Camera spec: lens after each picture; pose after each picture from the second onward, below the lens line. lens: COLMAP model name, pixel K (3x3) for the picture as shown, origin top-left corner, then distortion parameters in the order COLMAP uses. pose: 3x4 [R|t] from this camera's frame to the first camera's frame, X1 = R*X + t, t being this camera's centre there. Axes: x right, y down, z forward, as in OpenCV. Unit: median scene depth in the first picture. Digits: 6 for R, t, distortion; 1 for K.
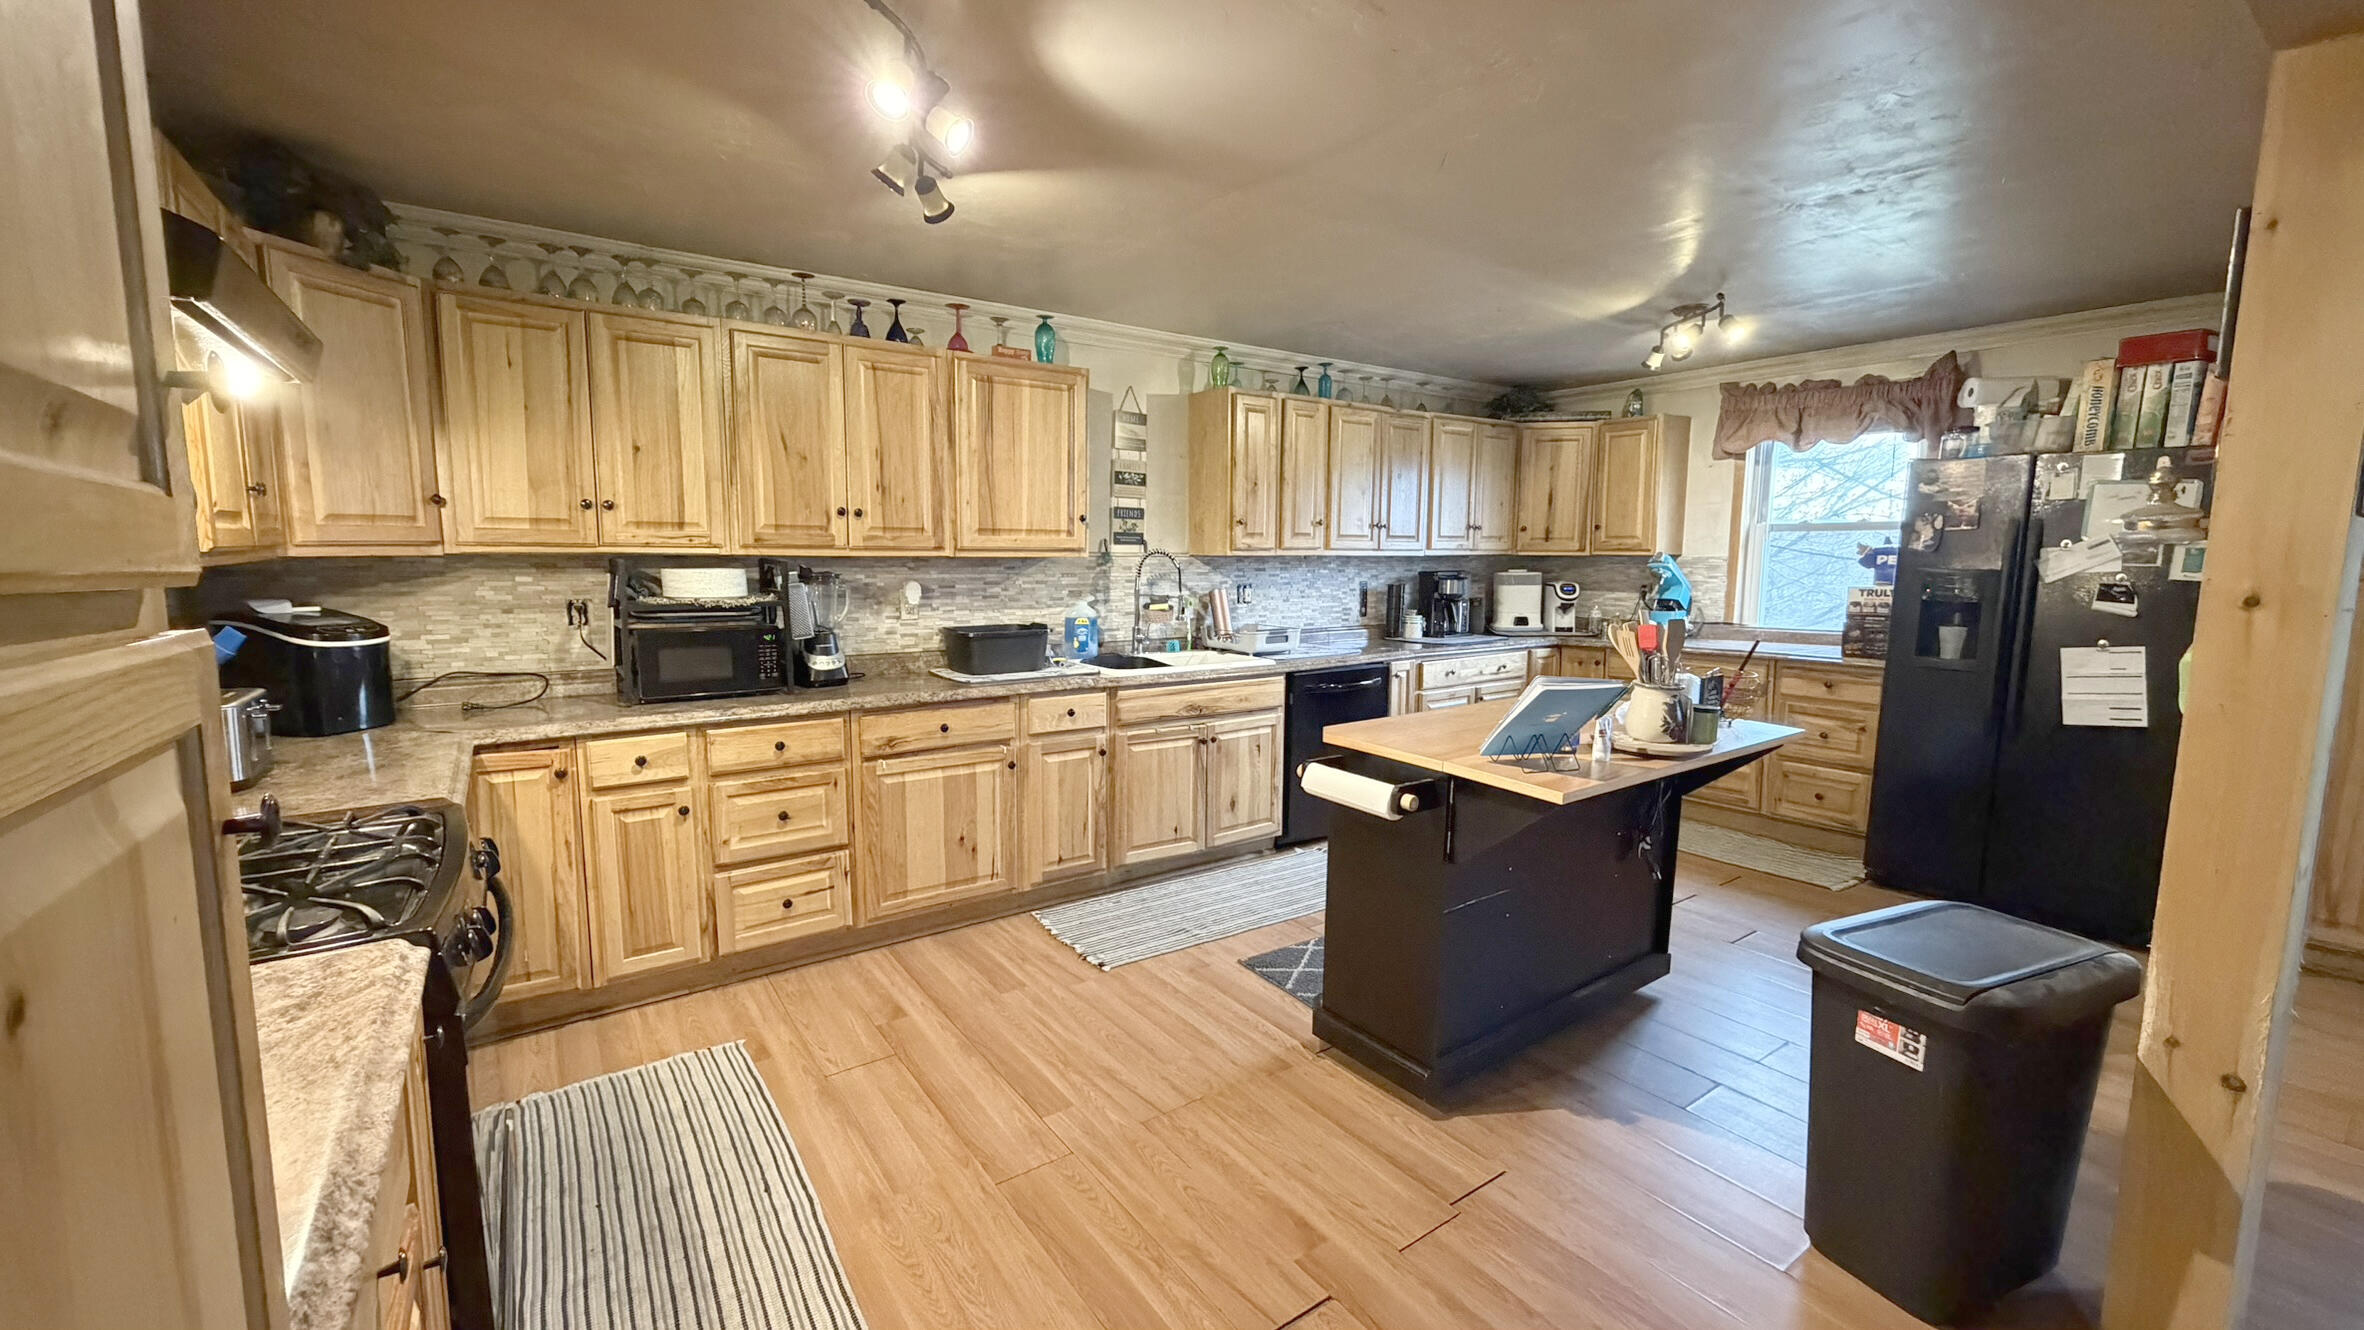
lens RADIAL K [[940.0, 0, 1182.0], [0, 940.0, 665.0], [0, 0, 1]] dist [0.001302, 0.000396]
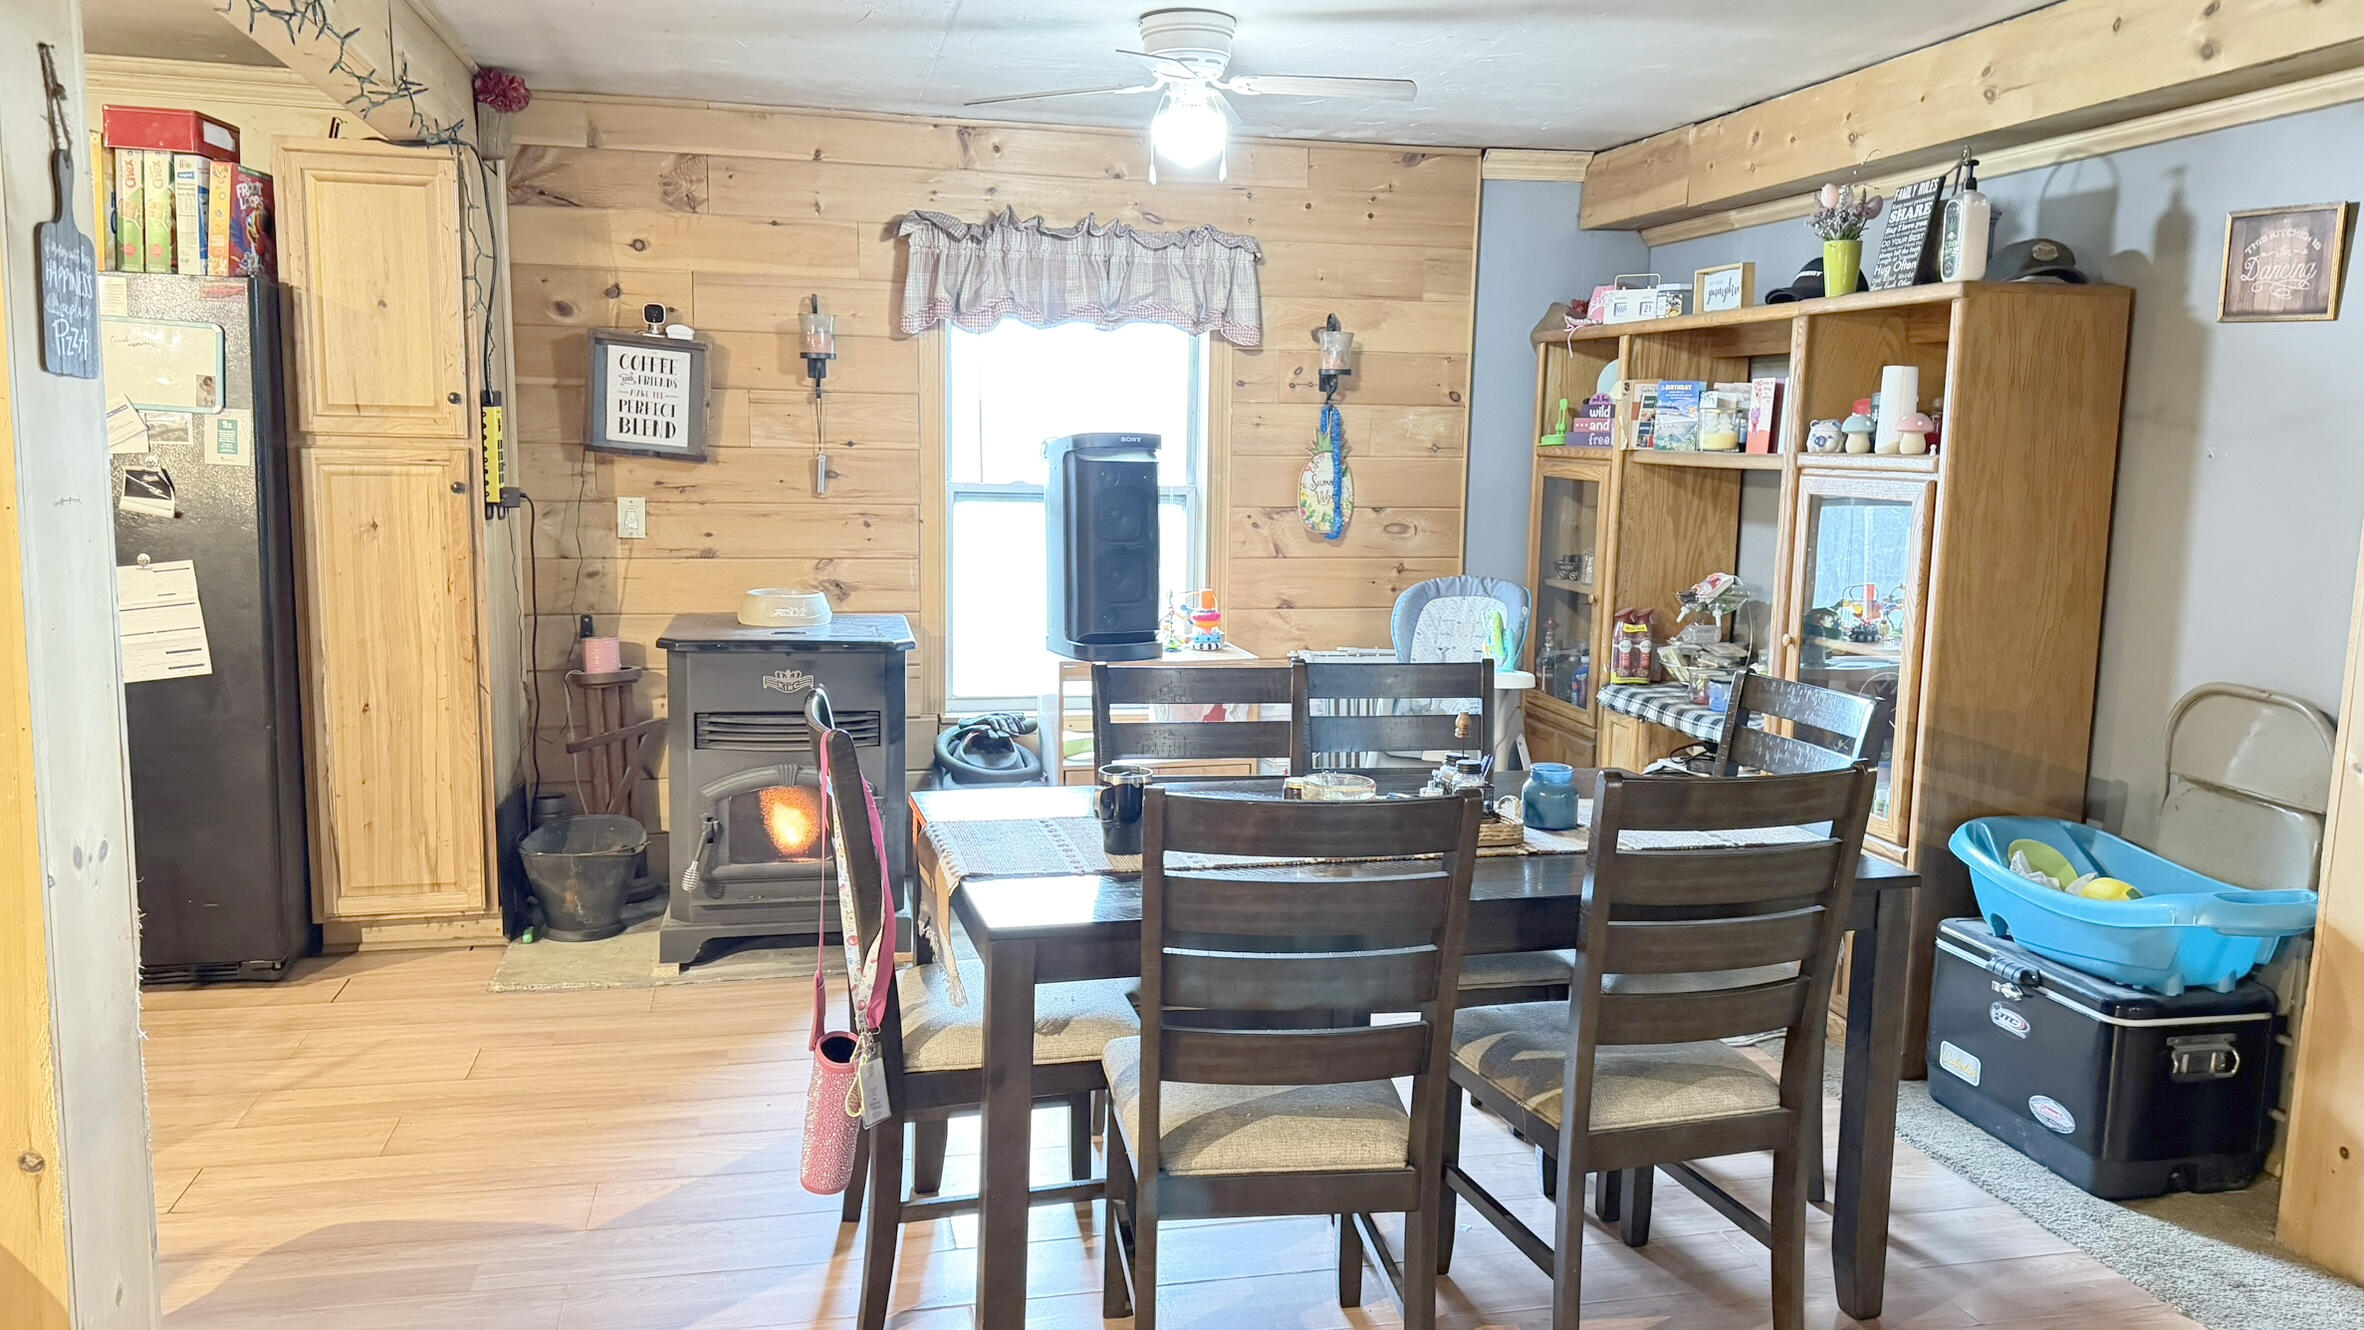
lens RADIAL K [[1666.0, 0, 1182.0], [0, 1666.0, 665.0], [0, 0, 1]] dist [0.007422, 0.003453]
pose [[0.385068, -0.110498, 0.916249, 0.138812], [0.087598, 0.992700, 0.082903, 0.016622], [-0.918721, 0.048339, 0.391937, -0.134799]]
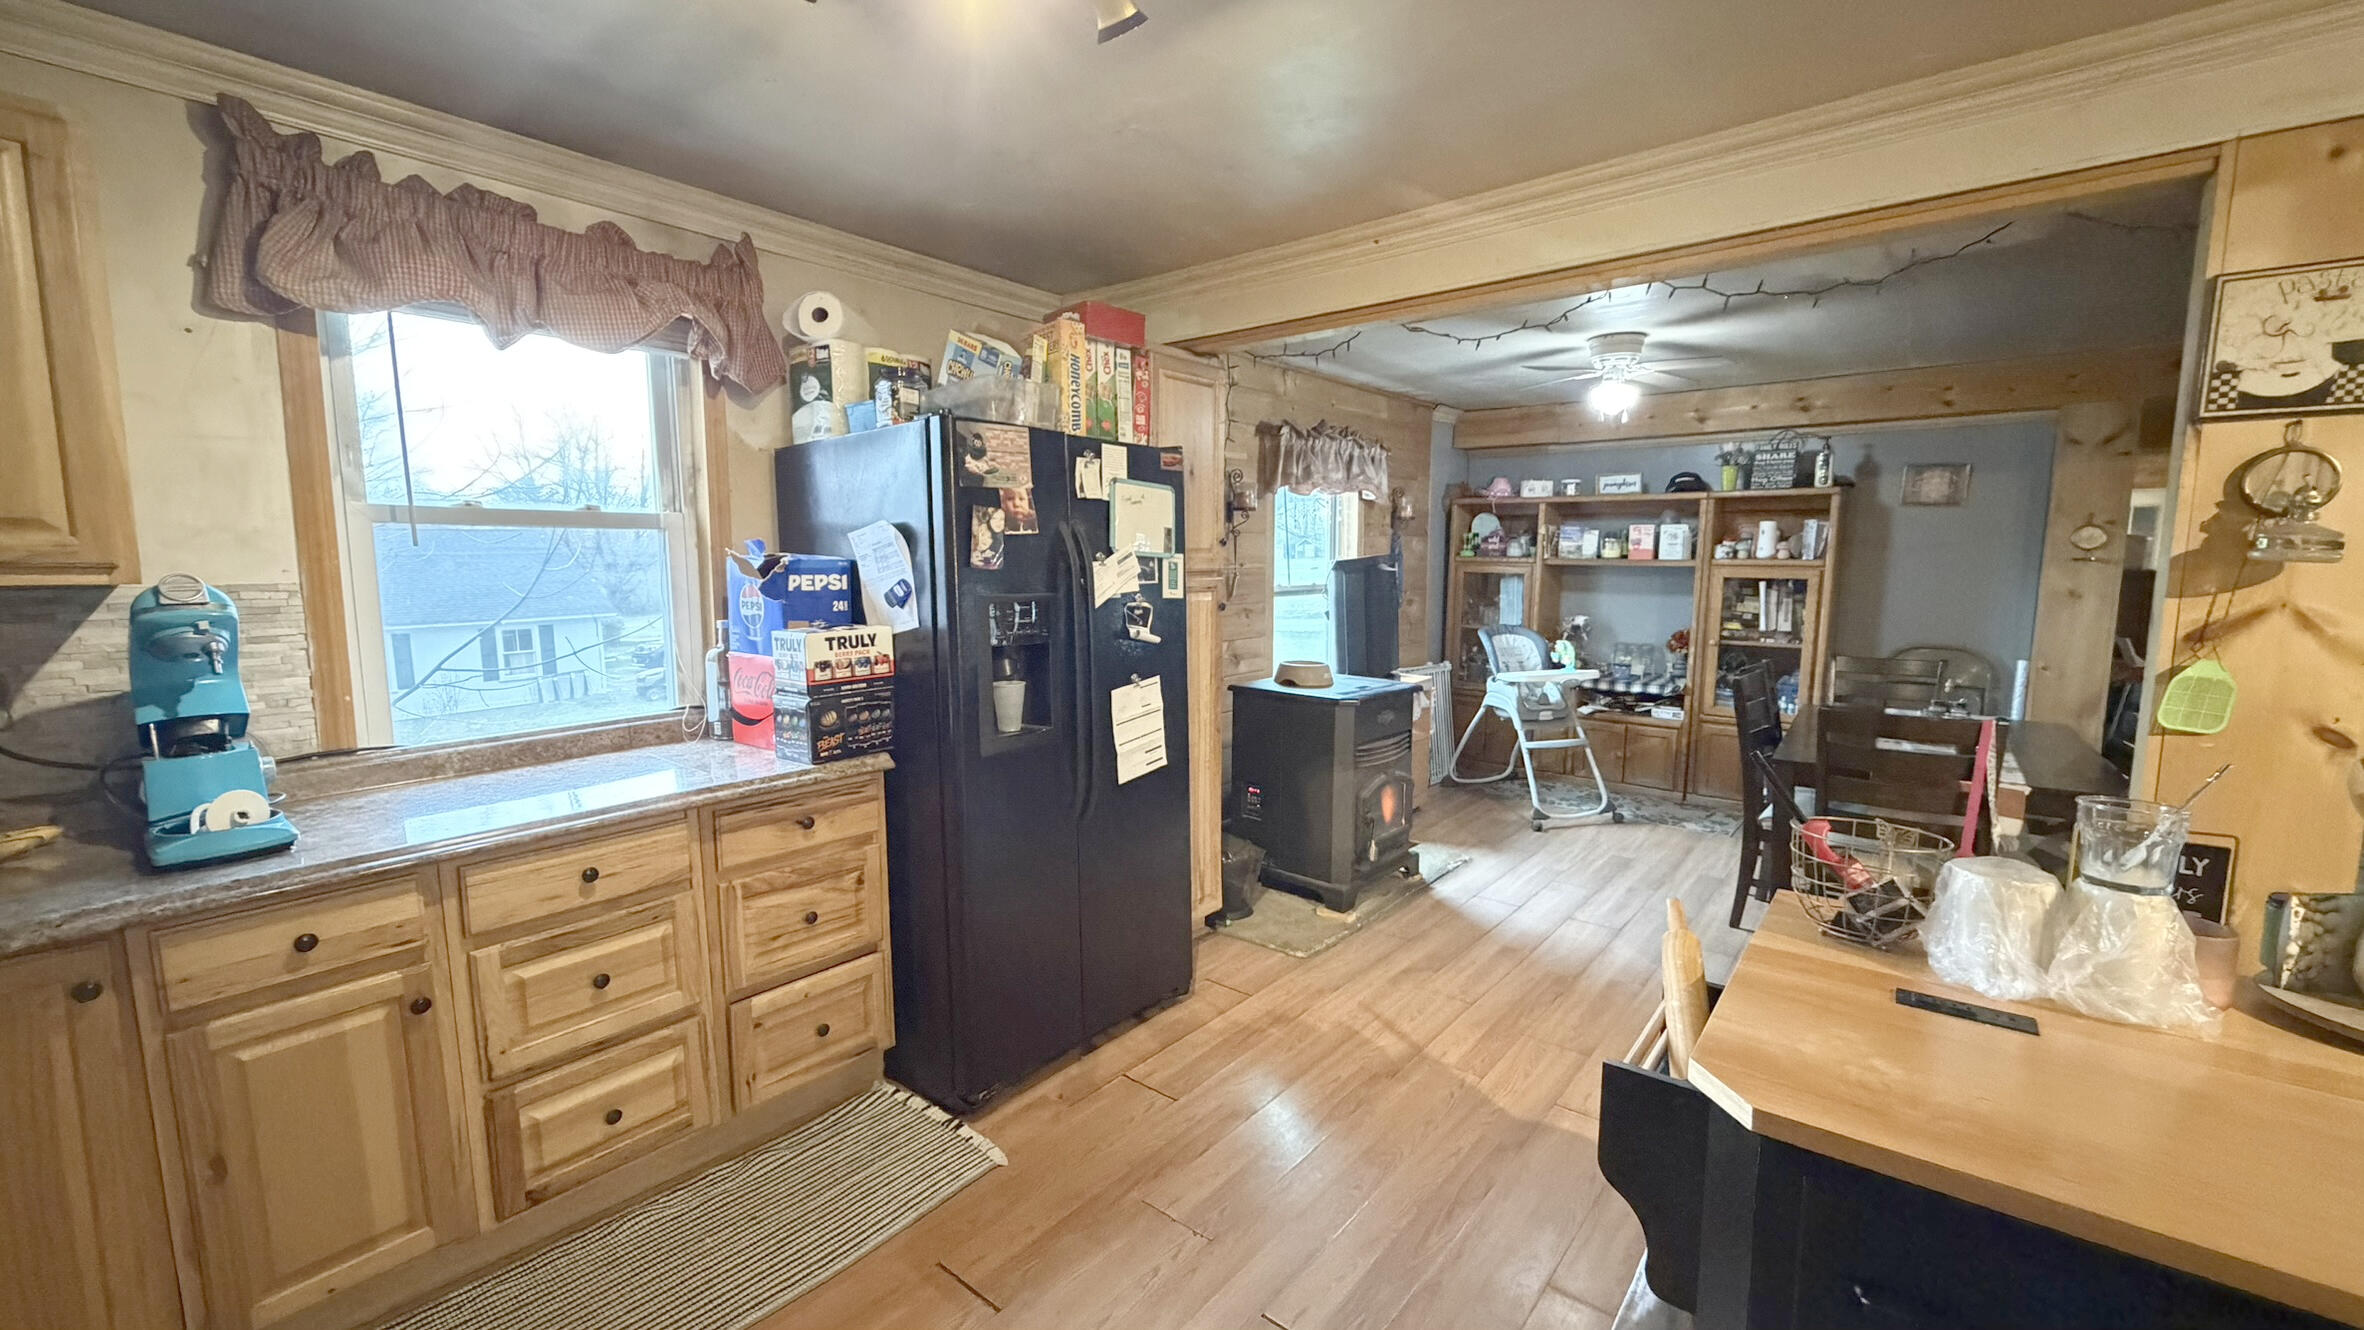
lens RADIAL K [[940.0, 0, 1182.0], [0, 940.0, 665.0], [0, 0, 1]] dist [0.001302, 0.000396]
pose [[-0.244809, -0.107585, 0.963584, 0.157549], [0.116521, 0.983357, 0.139397, -0.127118], [-0.962544, 0.146404, -0.228198, 1.011023]]
